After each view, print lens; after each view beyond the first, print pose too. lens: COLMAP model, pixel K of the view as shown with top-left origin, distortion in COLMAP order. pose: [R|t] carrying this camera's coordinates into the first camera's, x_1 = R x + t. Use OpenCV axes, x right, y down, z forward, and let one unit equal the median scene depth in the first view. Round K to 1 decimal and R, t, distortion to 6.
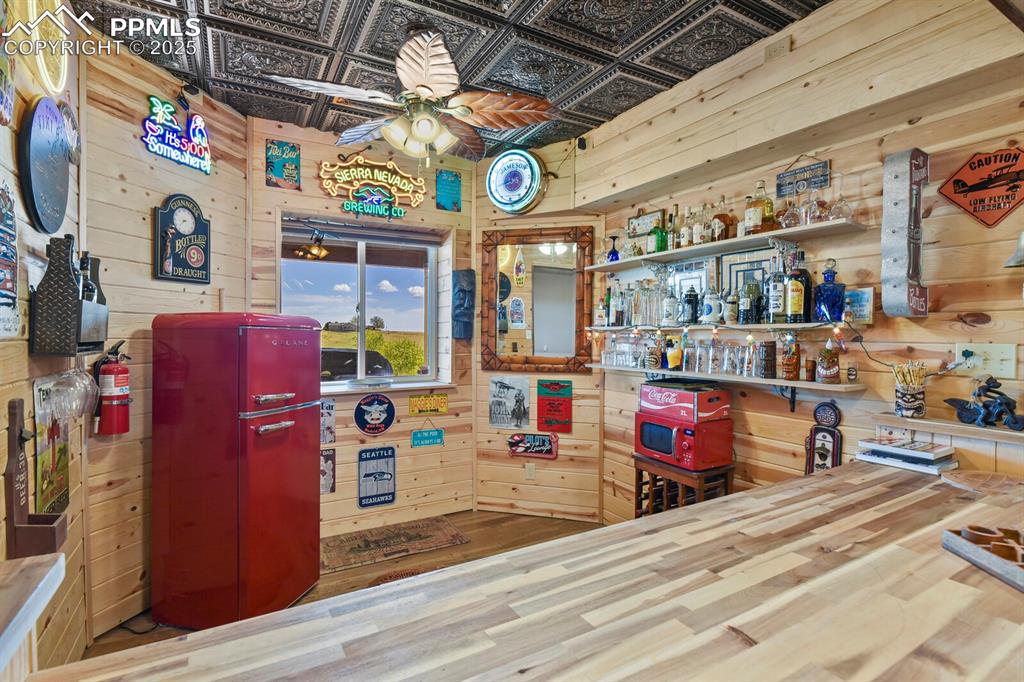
lens RADIAL K [[502.9, 0, 510.8], [0, 502.9, 338.7], [0, 0, 1]] dist [0.004357, -0.005301]
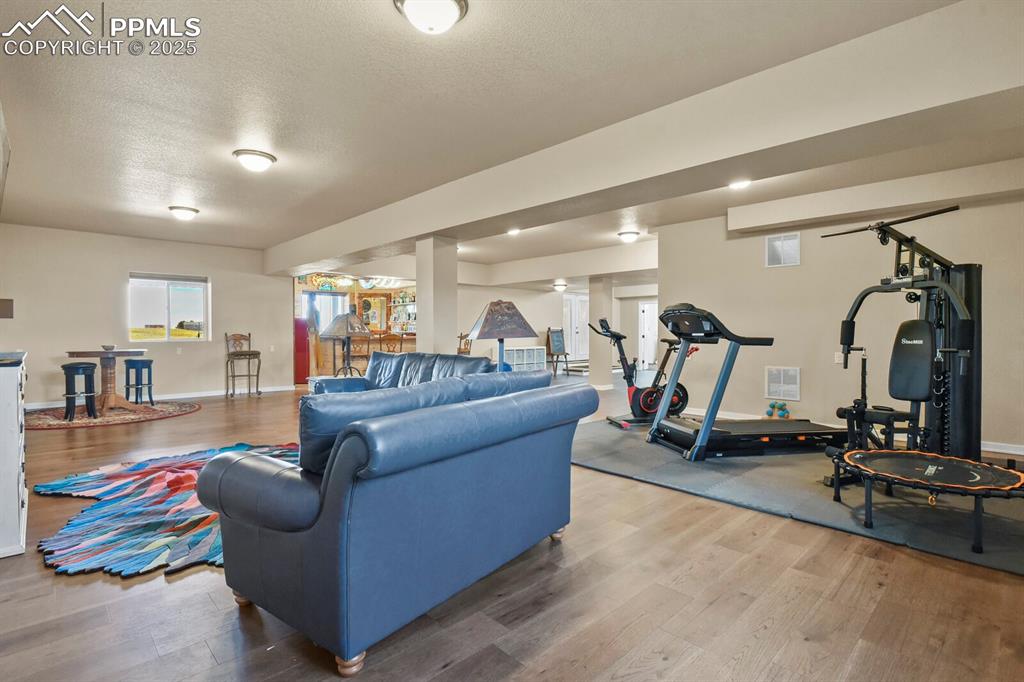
lens RADIAL K [[502.9, 0, 512.5], [0, 502.9, 336.8], [0, 0, 1]] dist [0.004357, -0.005301]
pose [[0.971907, -0.006433, 0.235279, 0.163183], [0.007147, 0.999972, -0.002182, 0.100847], [-0.235258, 0.003802, 0.971925, -2.700417]]
